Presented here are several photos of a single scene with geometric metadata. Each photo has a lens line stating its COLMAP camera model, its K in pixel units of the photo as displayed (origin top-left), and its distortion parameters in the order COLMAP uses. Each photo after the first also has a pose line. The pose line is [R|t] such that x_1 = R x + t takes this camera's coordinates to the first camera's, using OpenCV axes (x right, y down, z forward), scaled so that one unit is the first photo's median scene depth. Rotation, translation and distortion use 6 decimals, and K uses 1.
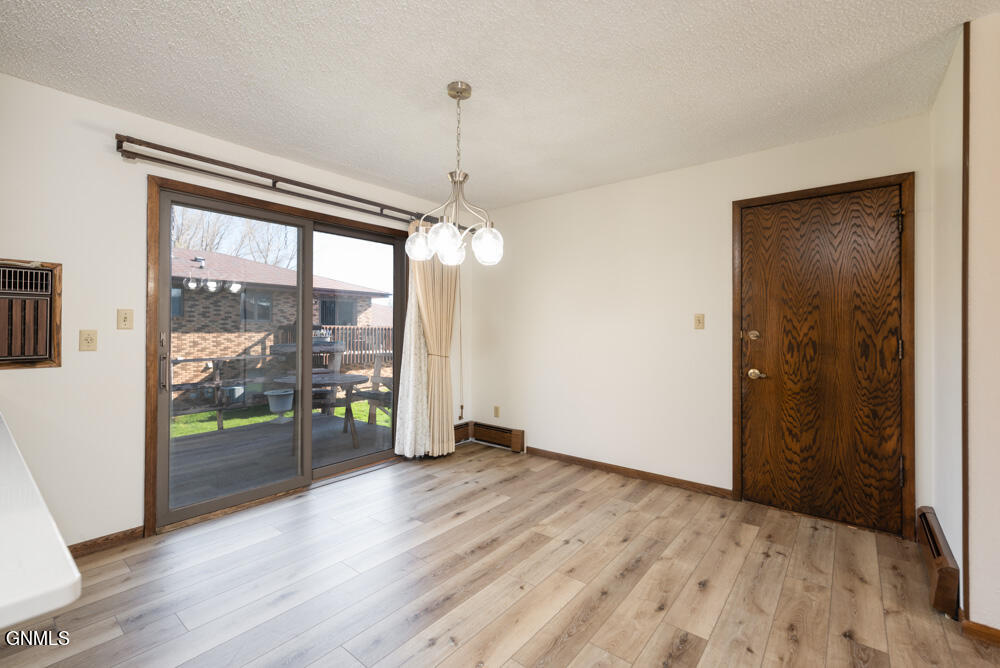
lens RADIAL K [[432.1, 0, 501.8], [0, 432.1, 326.2], [0, 0, 1]] dist [0.000511, 0.000026]
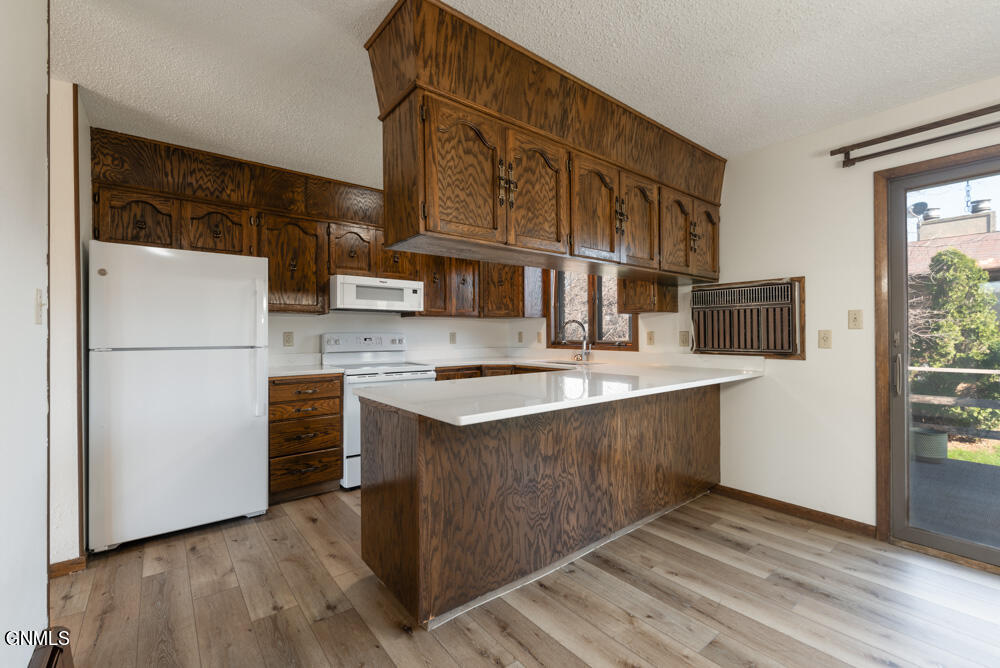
lens RADIAL K [[432.1, 0, 500.5], [0, 432.1, 335.6], [0, 0, 1]] dist [0.000511, 0.000026]
pose [[-0.216513, 0.002443, -0.976277, 0.345325], [0.009425, 0.999956, 0.000412, 0.014651], [0.976234, -0.009112, -0.216527, 0.396808]]
